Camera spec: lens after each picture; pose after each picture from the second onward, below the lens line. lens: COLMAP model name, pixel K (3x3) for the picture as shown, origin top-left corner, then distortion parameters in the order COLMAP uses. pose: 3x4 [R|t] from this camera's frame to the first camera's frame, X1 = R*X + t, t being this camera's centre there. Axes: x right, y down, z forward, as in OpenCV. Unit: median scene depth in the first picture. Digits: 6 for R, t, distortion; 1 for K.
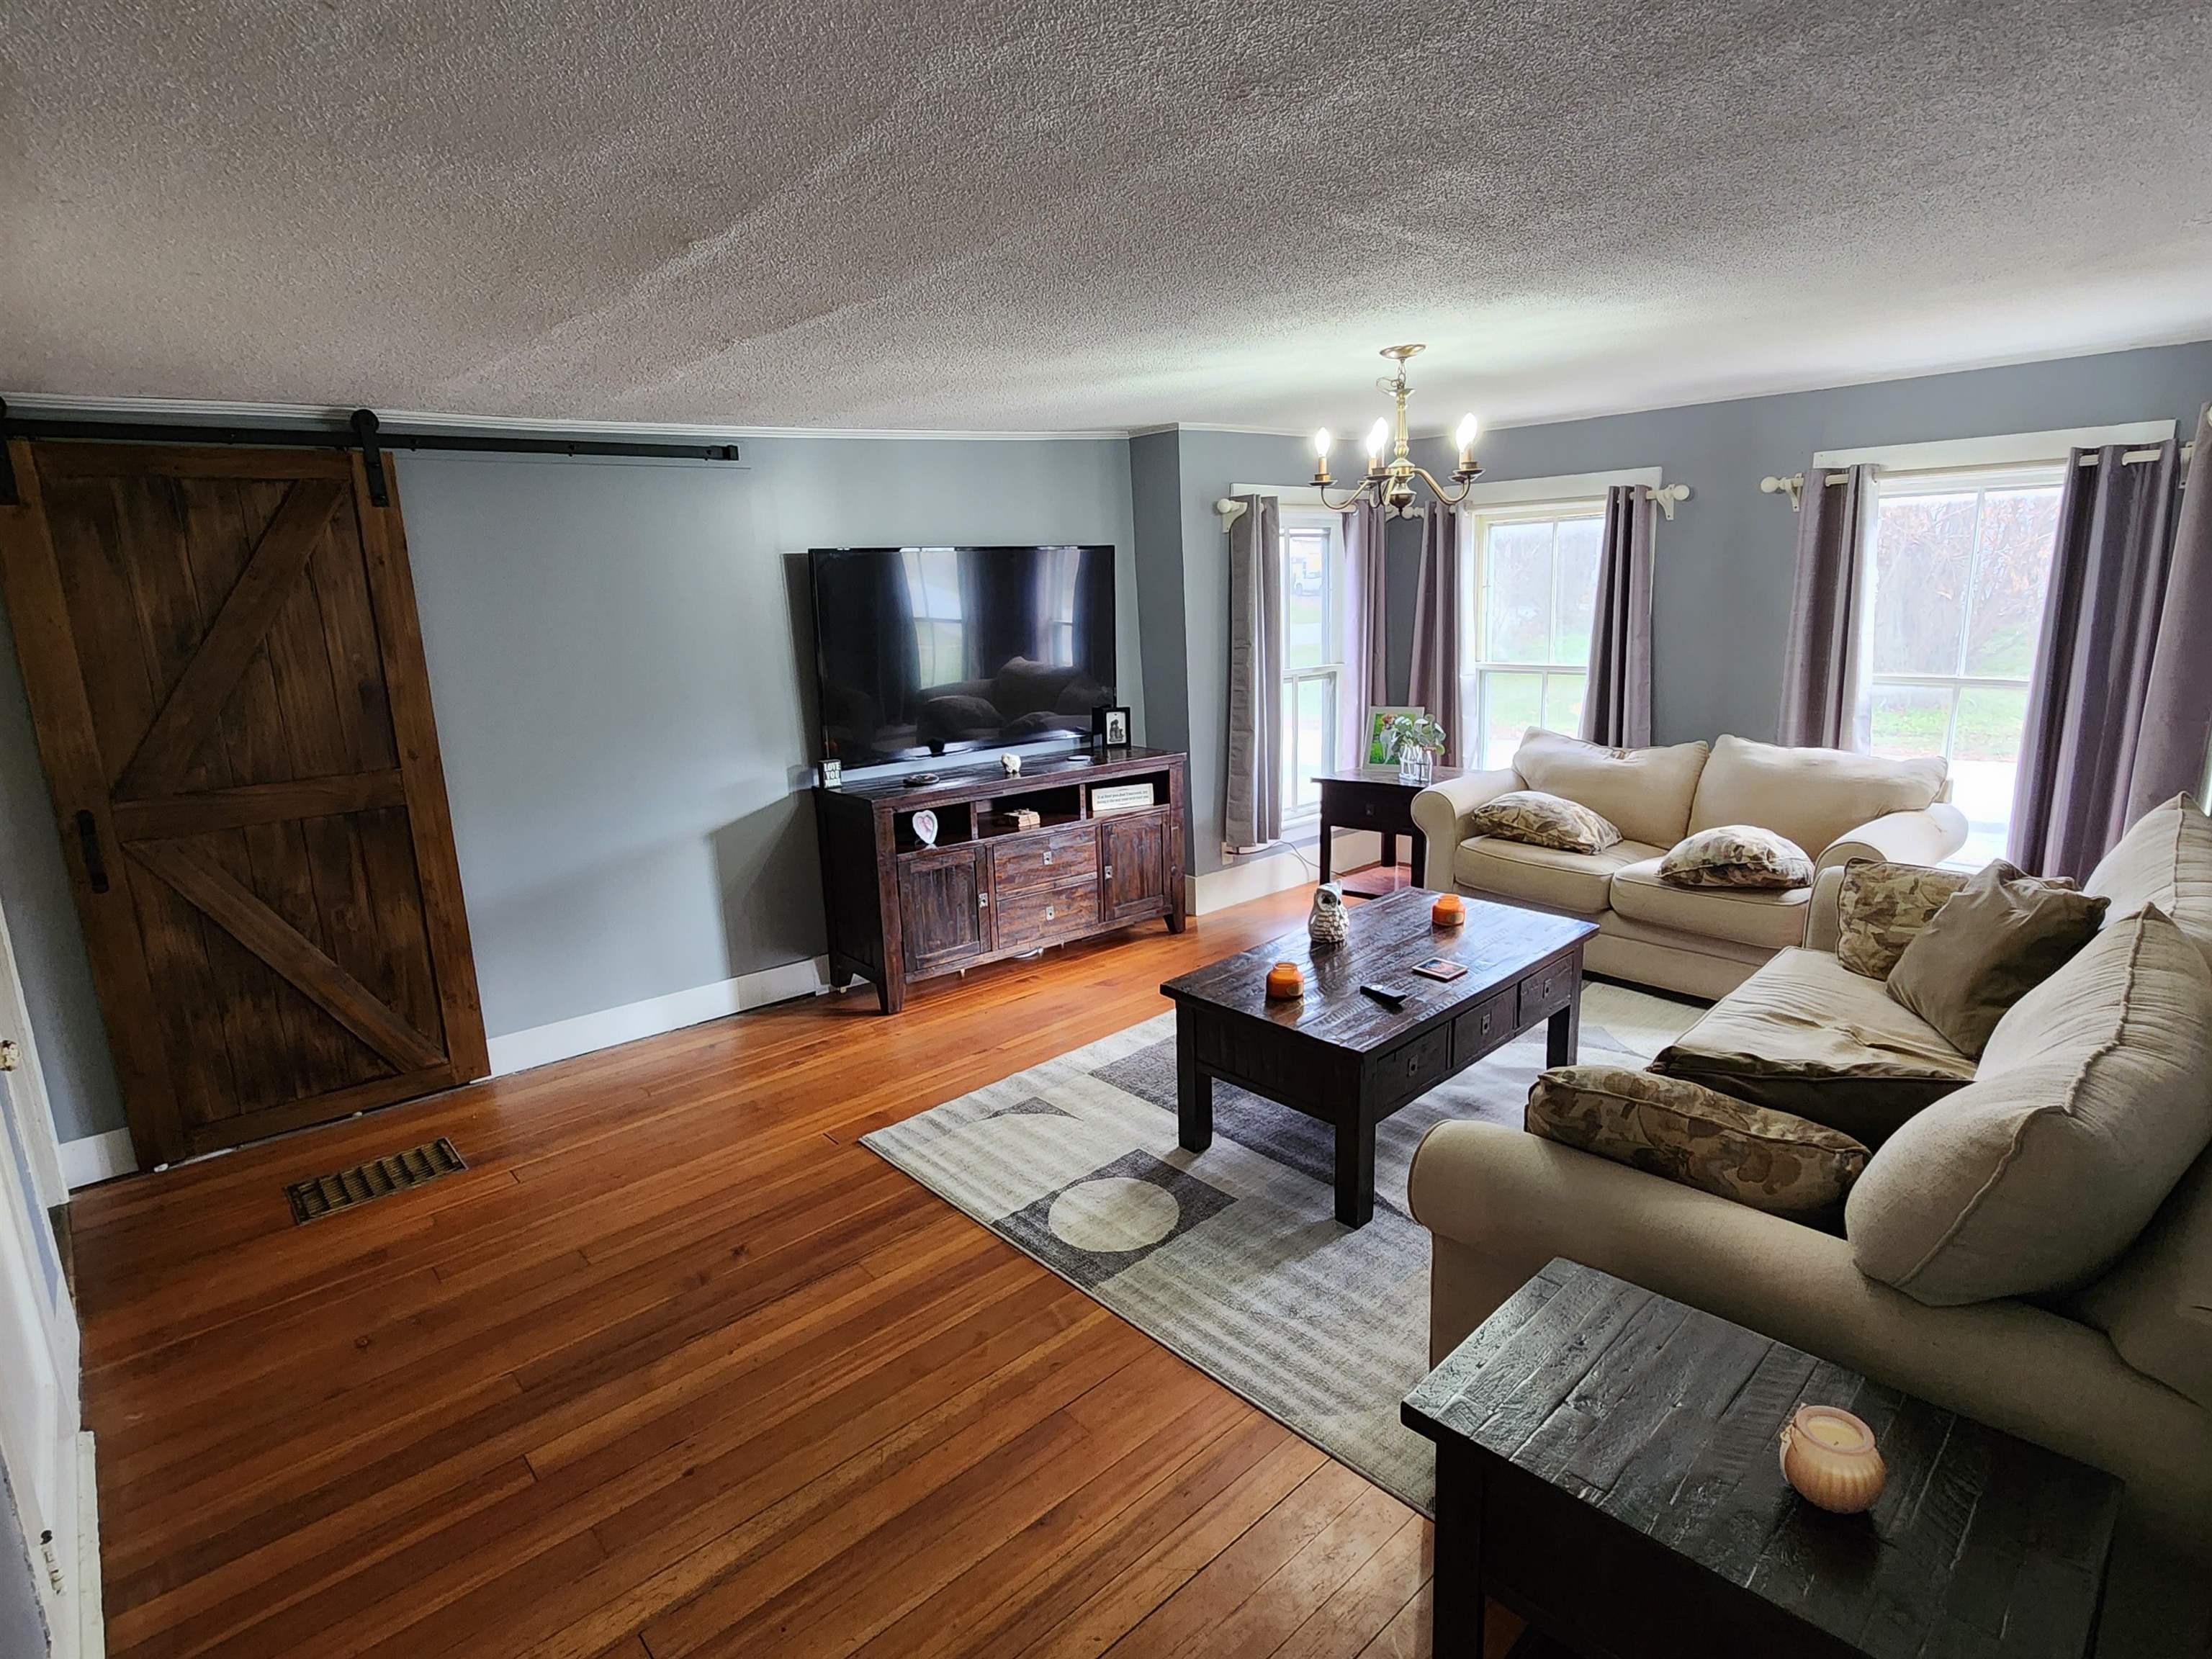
lens RADIAL K [[1139.0, 0, 1110.9], [0, 1139.0, 831.9], [0, 0, 1]] dist [0.004758, -0.002790]
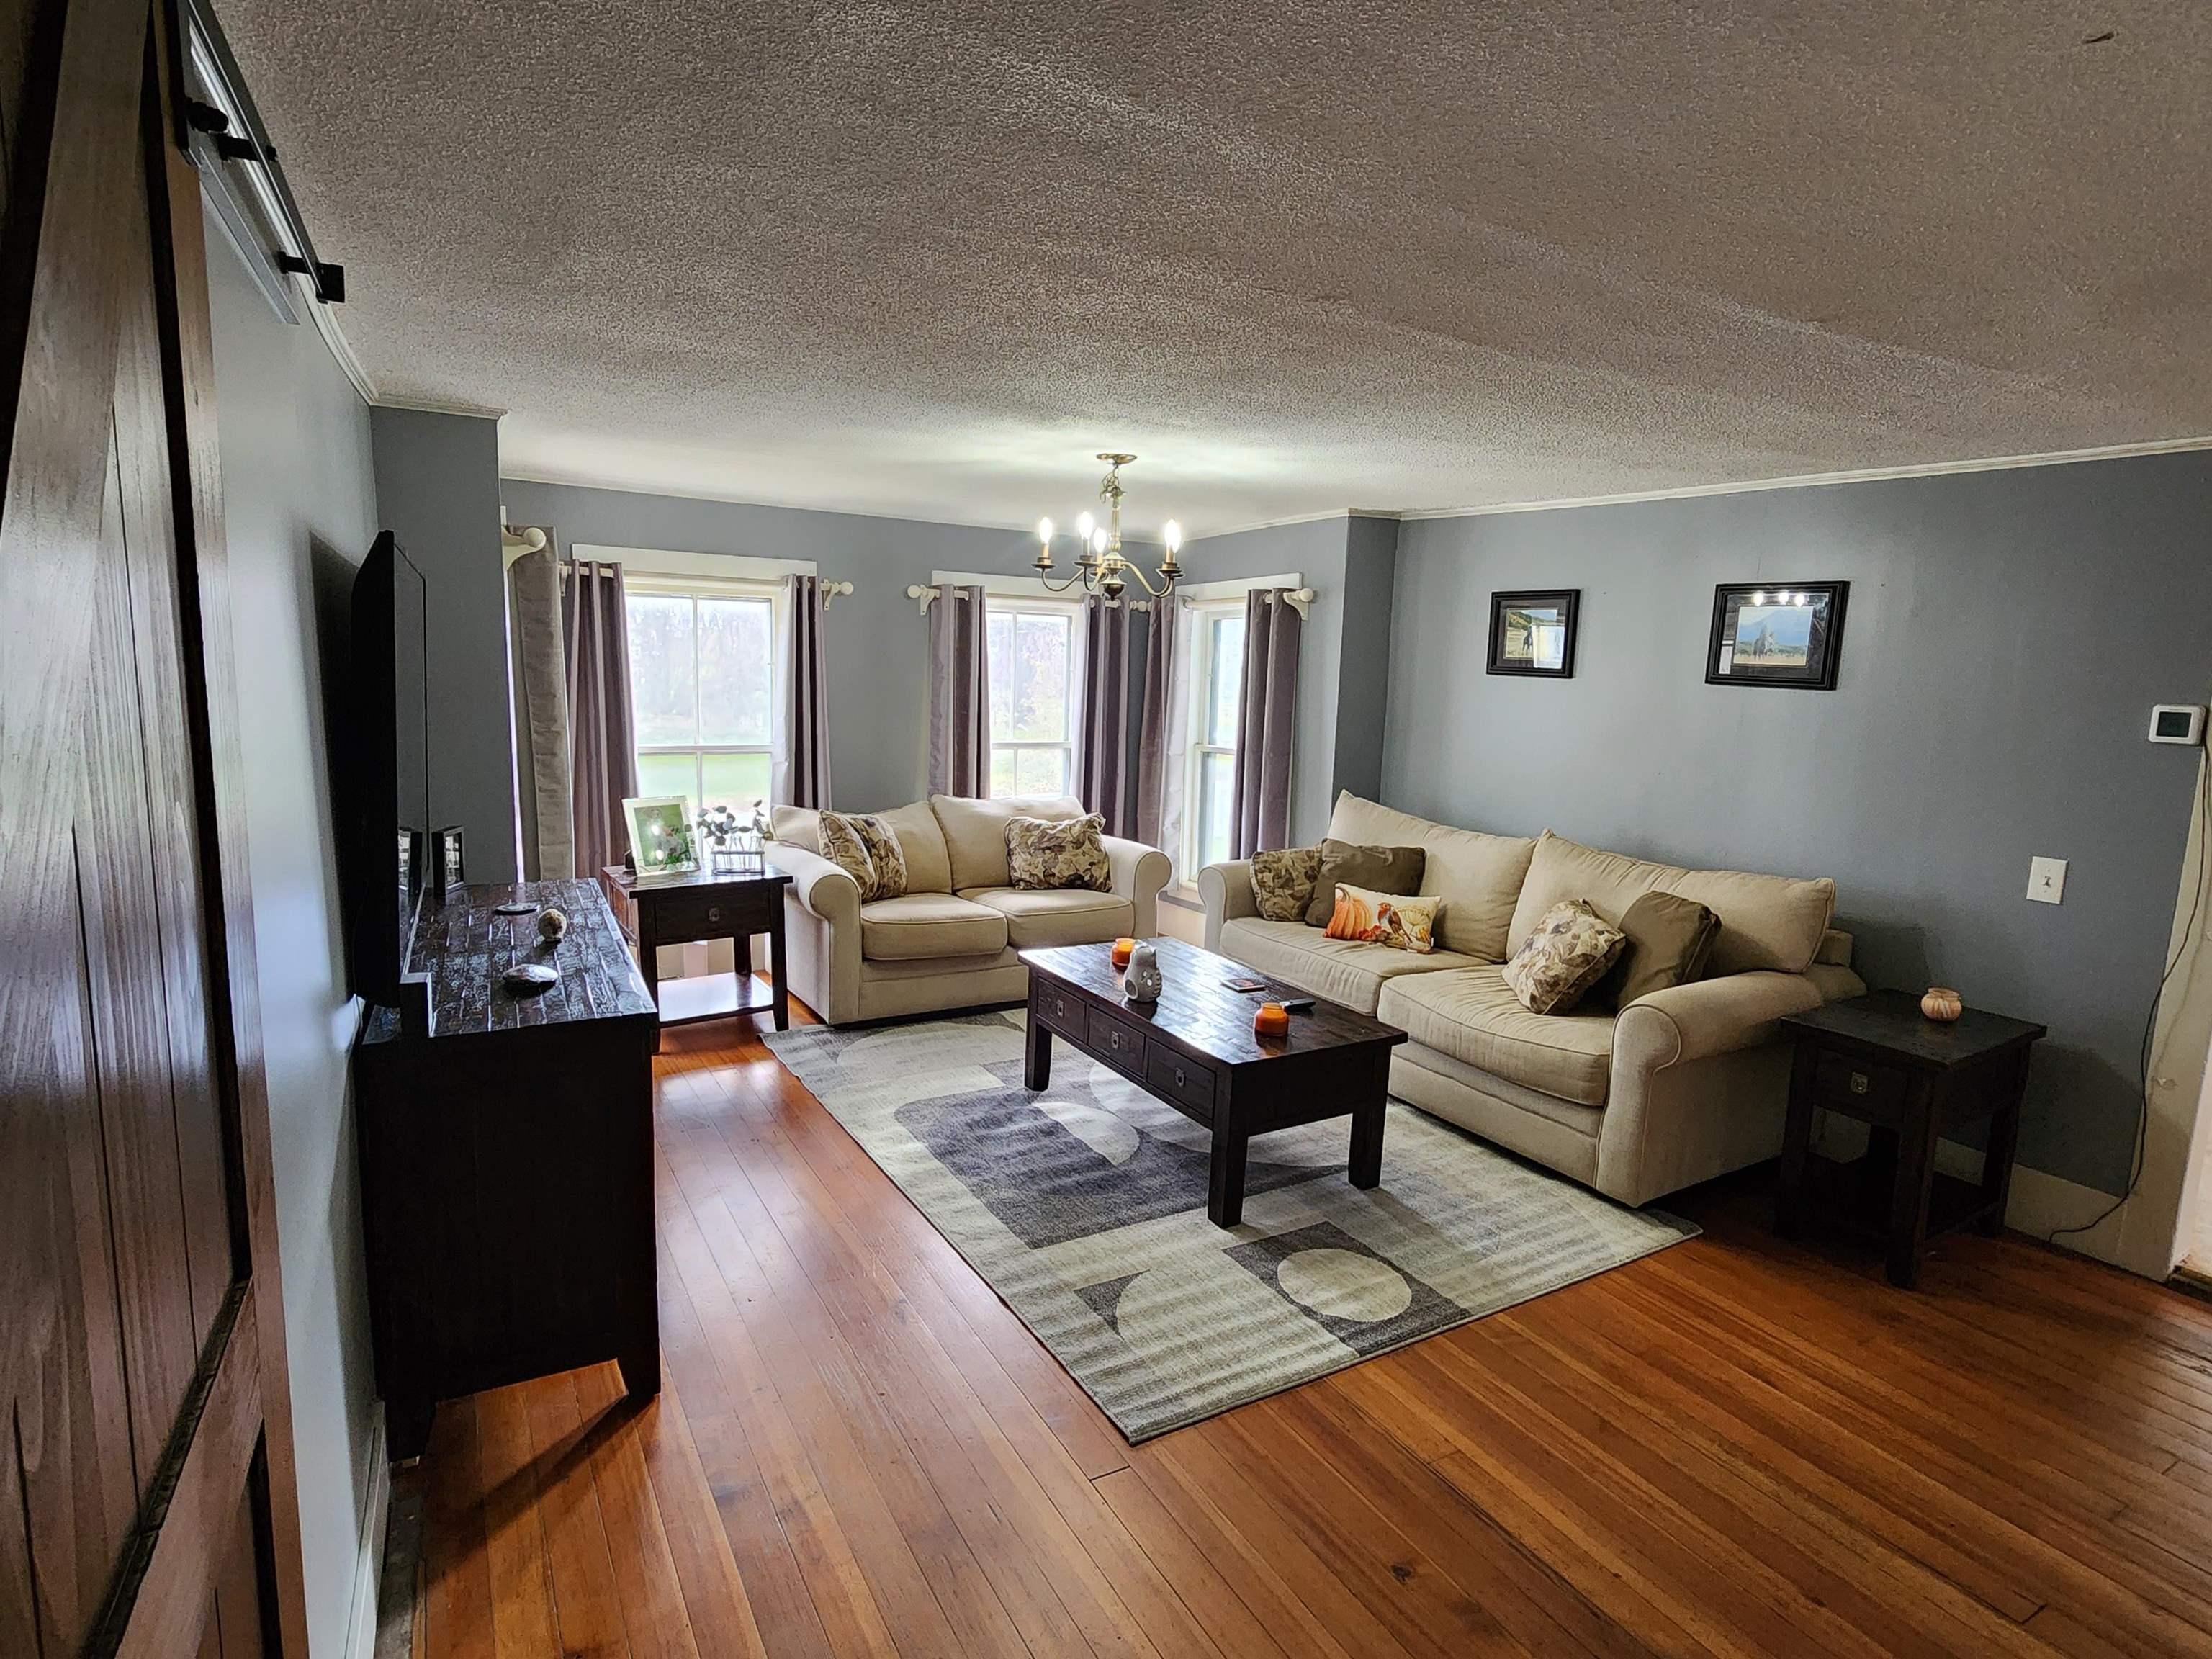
lens RADIAL K [[1139.0, 0, 1110.9], [0, 1139.0, 831.9], [0, 0, 1]] dist [0.004758, -0.002790]
pose [[0.201084, -0.104668, 0.973966, -0.911759], [0.174782, 0.982154, 0.069463, -0.148938], [-0.963855, 0.156264, 0.215790, 0.865587]]
